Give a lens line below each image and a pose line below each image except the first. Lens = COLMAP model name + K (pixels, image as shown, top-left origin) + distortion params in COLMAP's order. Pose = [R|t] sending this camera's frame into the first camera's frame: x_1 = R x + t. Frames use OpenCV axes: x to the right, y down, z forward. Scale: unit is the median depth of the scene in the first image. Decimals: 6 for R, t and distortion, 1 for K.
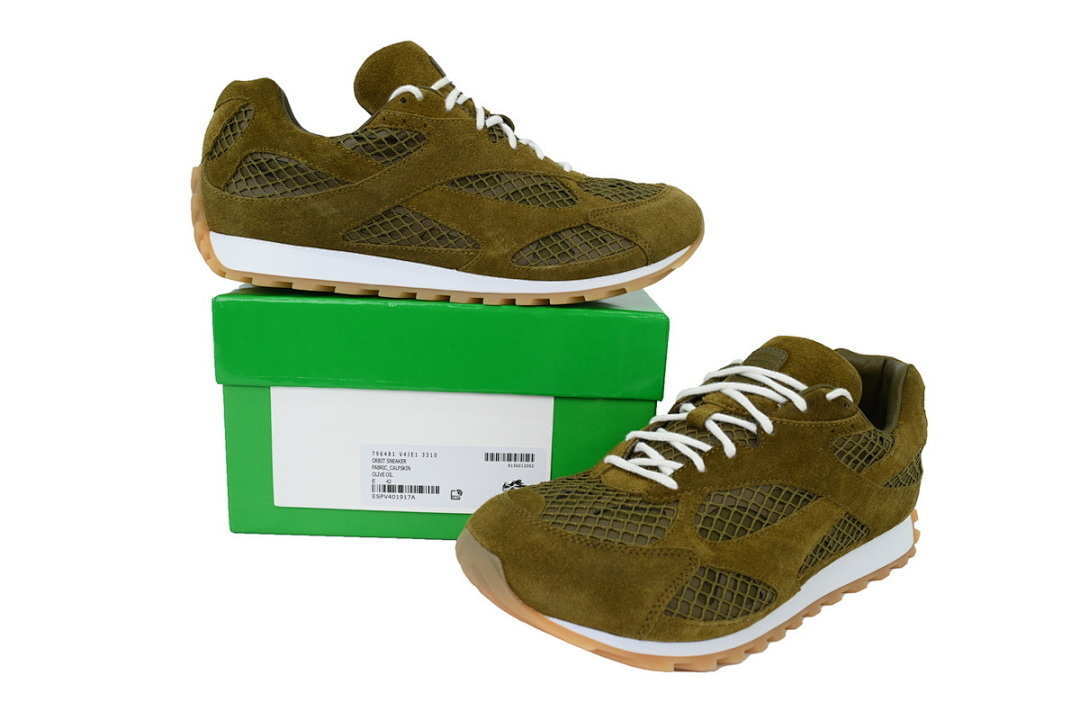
lens RADIAL K [[855.5, 0, 541.1], [0, 855.5, 359.2], [0, 0, 1]] dist [0.000007, 0.000976]
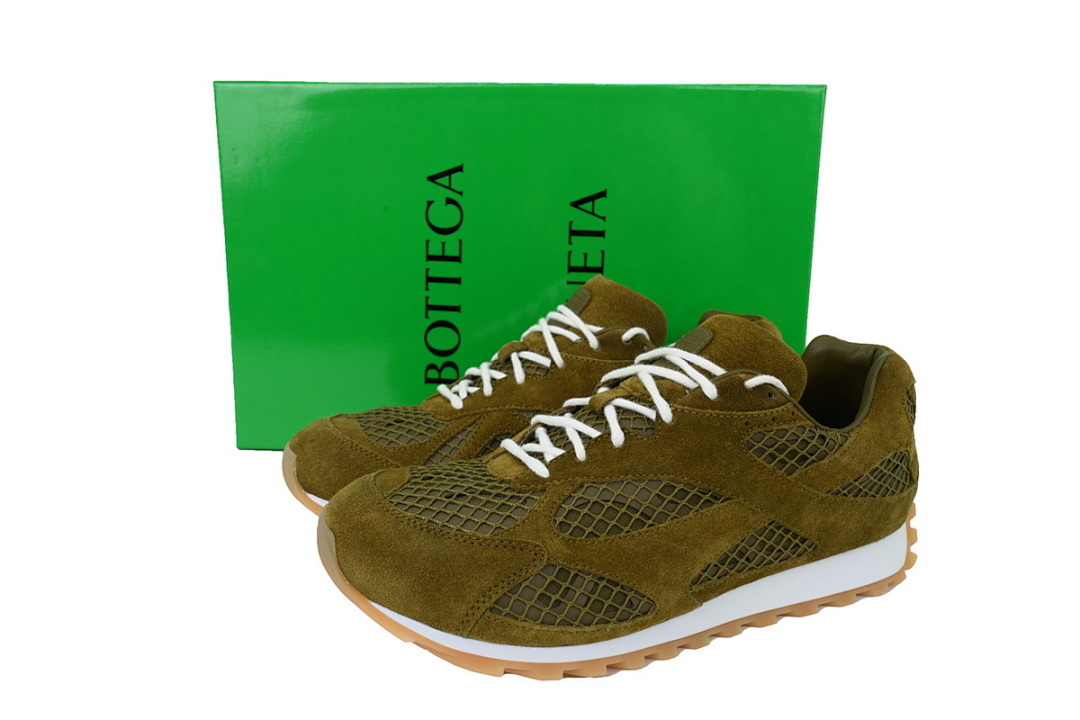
lens RADIAL K [[855.5, 0, 539.7], [0, 855.5, 359.6], [0, 0, 1]] dist [0.000007, 0.000976]
pose [[0.969290, 0.028175, -0.244300, 0.358795], [-0.030089, 0.999539, -0.004105, 0.030662], [0.244071, 0.011330, 0.969691, 0.119028]]
